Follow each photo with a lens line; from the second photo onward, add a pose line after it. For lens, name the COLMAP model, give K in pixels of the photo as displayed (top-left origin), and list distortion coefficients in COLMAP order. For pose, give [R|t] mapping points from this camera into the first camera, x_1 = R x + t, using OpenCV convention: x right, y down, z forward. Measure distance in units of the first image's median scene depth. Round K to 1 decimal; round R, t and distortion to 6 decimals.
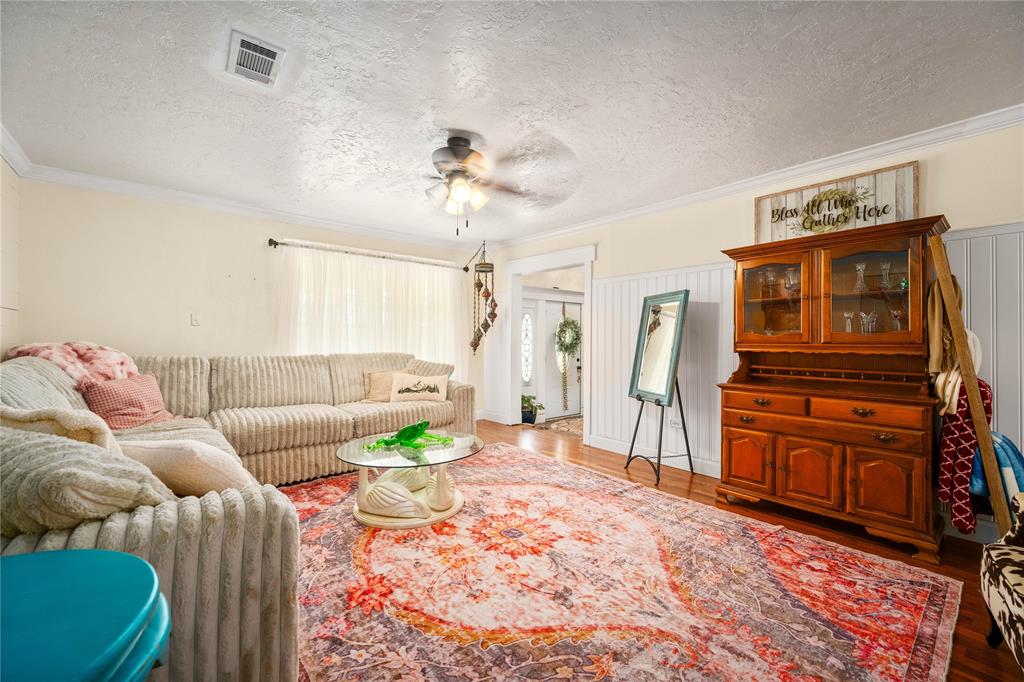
lens RADIAL K [[421.1, 0, 512.0], [0, 421.1, 341.0], [0, 0, 1]] dist [-0.000681, -0.000037]
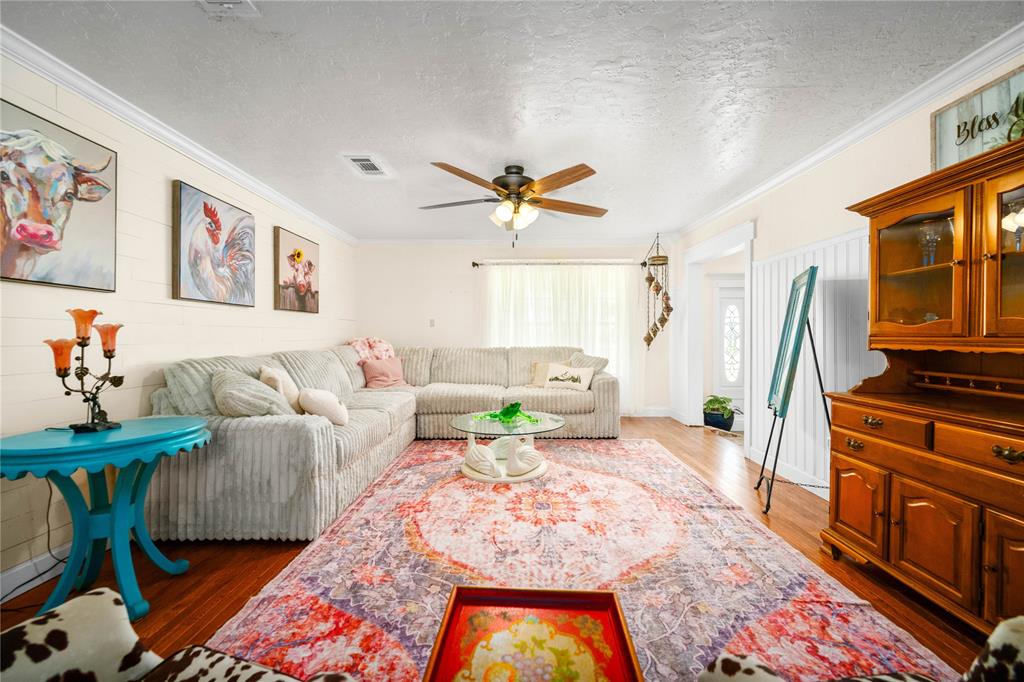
lens RADIAL K [[412.7, 0, 512.0], [0, 412.7, 341.0], [0, 0, 1]] dist [-0.001641, 0.000002]
pose [[0.751842, 0.002665, -0.659338, 0.593850], [0.004196, 0.999952, 0.008827, 0.003952], [0.659330, -0.009404, 0.751795, 0.106013]]
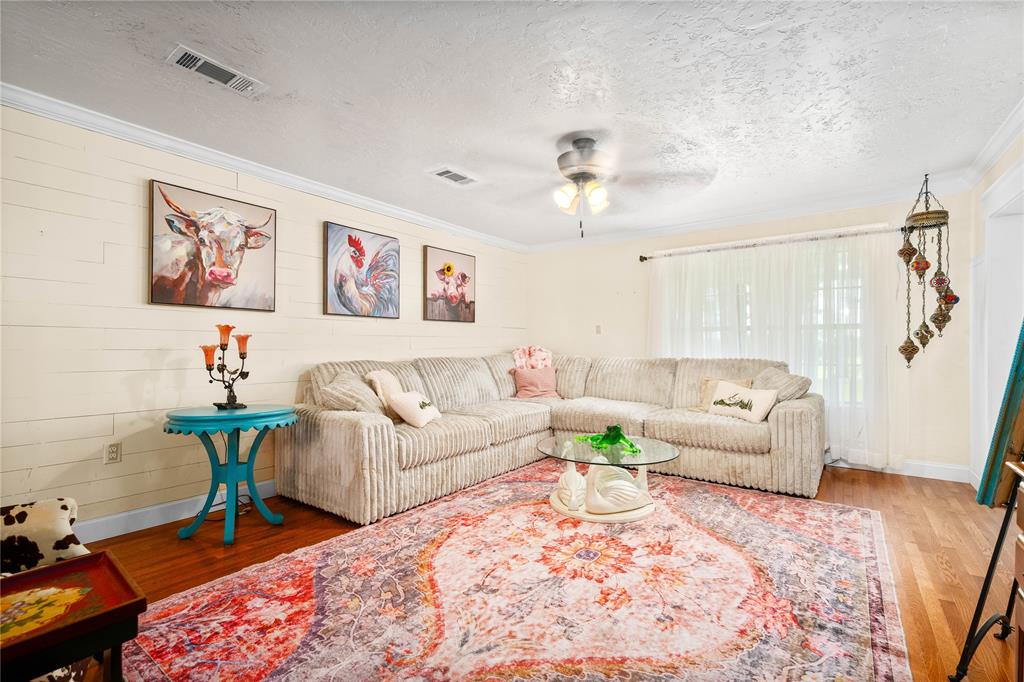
lens RADIAL K [[459.1, 0, 508.0], [0, 459.1, 348.6], [0, 0, 1]] dist [-0.001407, -0.000235]
pose [[0.219204, 0.003921, -0.975671, 0.826292], [-0.001195, 0.999992, 0.003750, 0.007000], [0.975678, 0.000344, 0.219207, 0.546713]]
